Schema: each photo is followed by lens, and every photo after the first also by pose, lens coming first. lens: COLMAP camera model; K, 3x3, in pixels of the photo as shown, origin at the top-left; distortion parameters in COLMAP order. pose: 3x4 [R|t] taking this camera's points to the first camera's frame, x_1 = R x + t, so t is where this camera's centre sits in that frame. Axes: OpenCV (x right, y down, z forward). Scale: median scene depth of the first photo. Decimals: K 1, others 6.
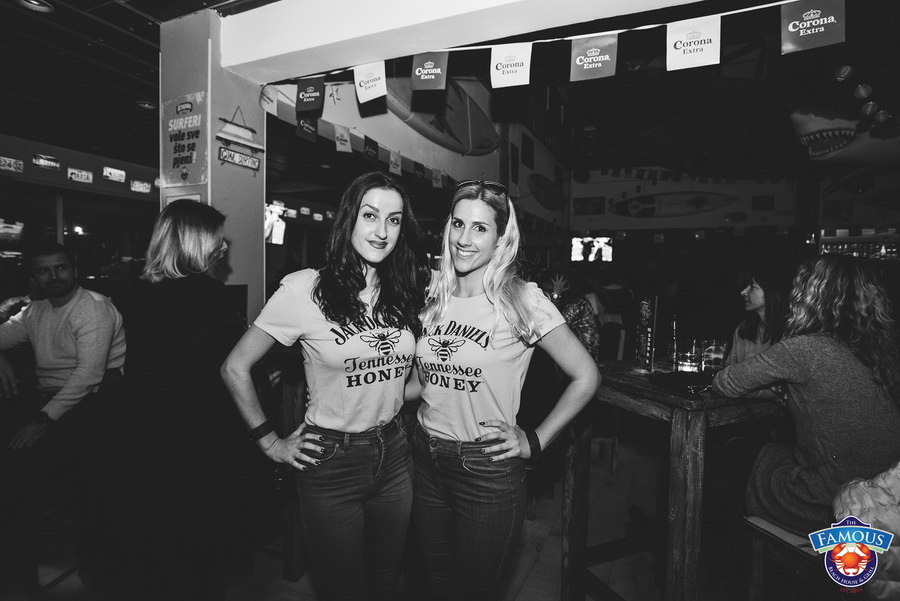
lens RADIAL K [[504.1, 0, 467.6], [0, 504.1, 298.6], [0, 0, 1]] dist [-0.001367, -0.000073]
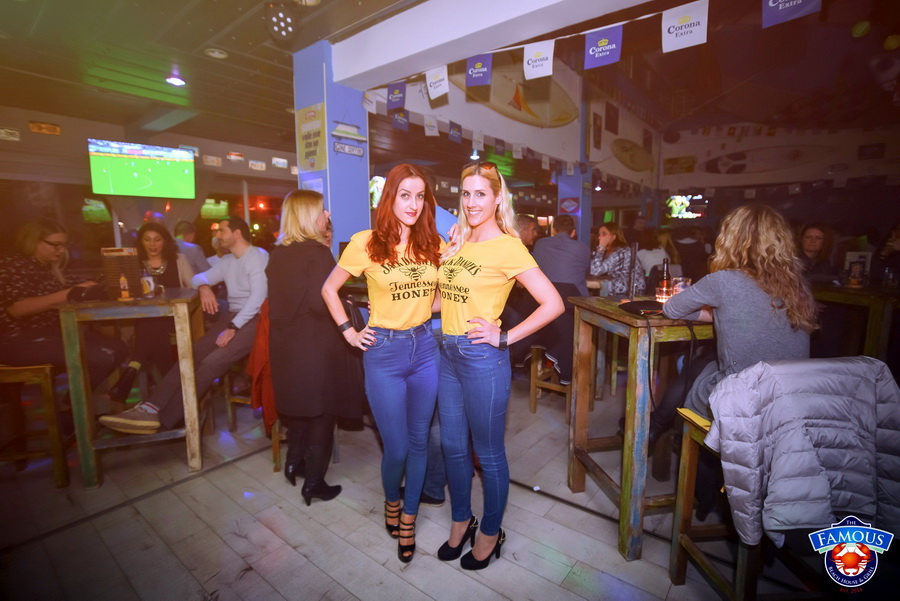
lens RADIAL K [[437.4, 0, 458.7], [0, 437.4, 288.9], [0, 0, 1]] dist [-0.000386, 0.000801]
pose [[0.971918, 0.007296, -0.235205, 0.148467], [0.010100, 0.997305, 0.072672, 0.022380], [0.235102, -0.073007, 0.969225, -0.137210]]
